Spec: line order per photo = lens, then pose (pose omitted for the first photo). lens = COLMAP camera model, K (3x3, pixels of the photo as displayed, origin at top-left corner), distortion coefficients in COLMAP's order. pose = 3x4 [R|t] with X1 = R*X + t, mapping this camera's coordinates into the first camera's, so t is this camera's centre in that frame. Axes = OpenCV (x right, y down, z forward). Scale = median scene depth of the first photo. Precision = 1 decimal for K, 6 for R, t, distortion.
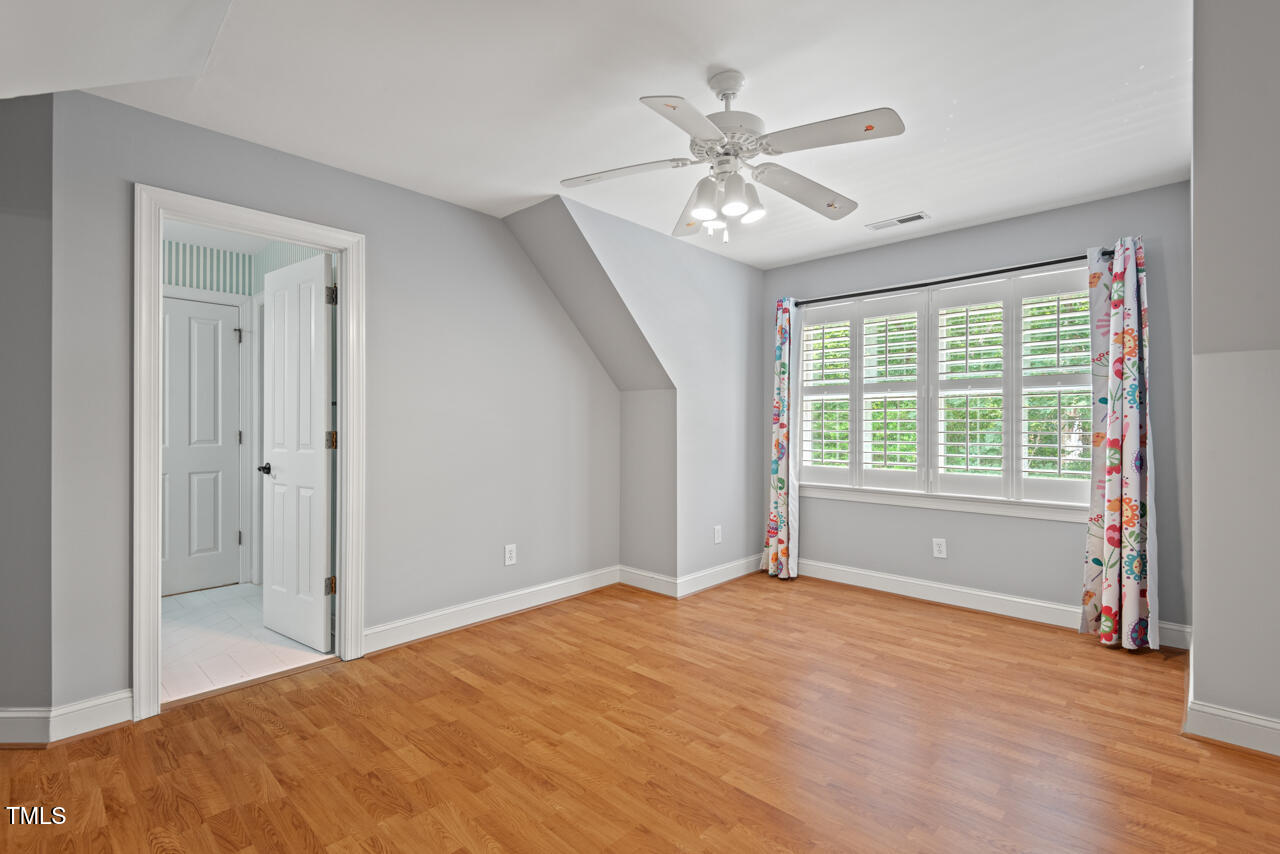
lens RADIAL K [[579.4, 0, 644.3], [0, 579.4, 428.0], [0, 0, 1]] dist [0.019394, -0.001112]
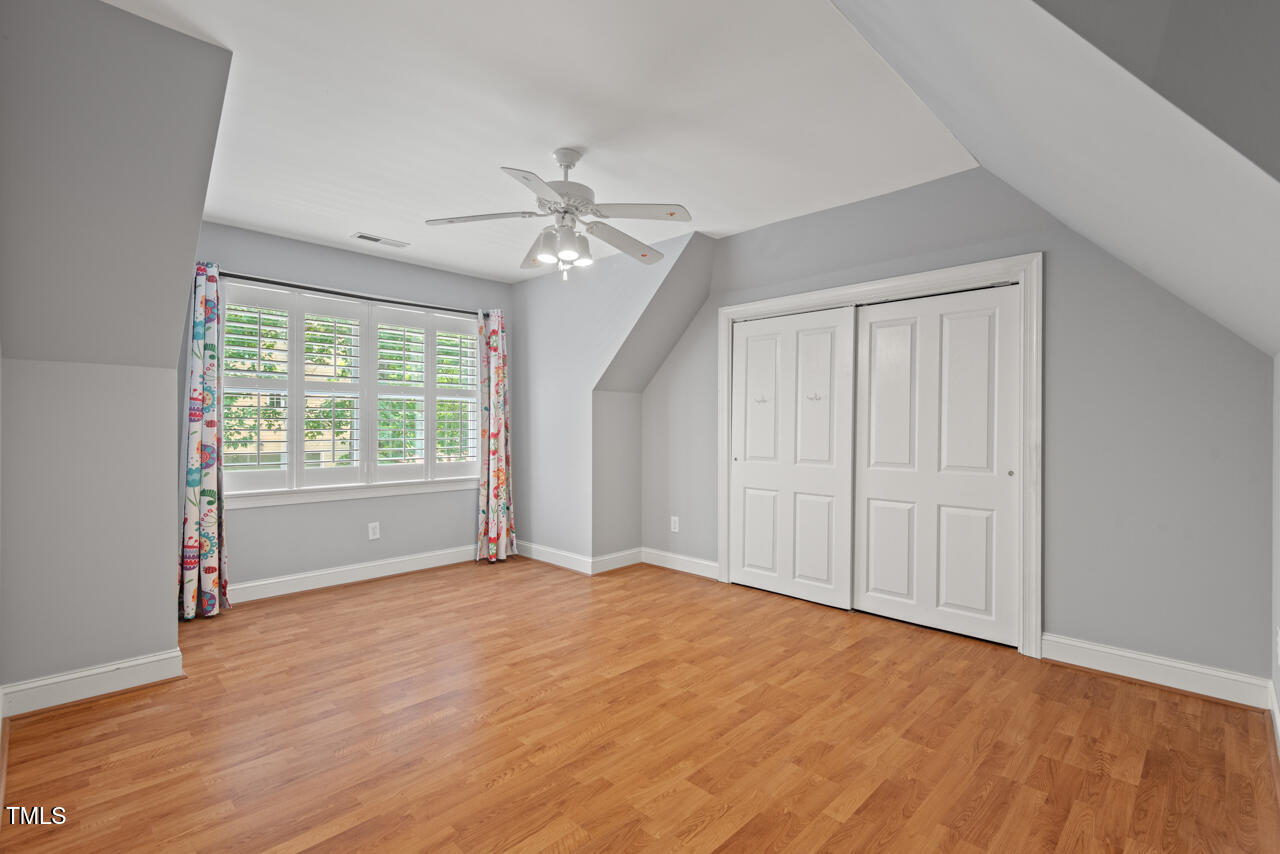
lens RADIAL K [[579.4, 0, 644.3], [0, 579.4, 428.0], [0, 0, 1]] dist [0.019394, -0.001112]
pose [[0.020188, -0.004039, 0.999788, -0.681841], [0.002478, 0.999989, 0.003990, 0.000228], [-0.999793, 0.002397, 0.020197, 0.484756]]
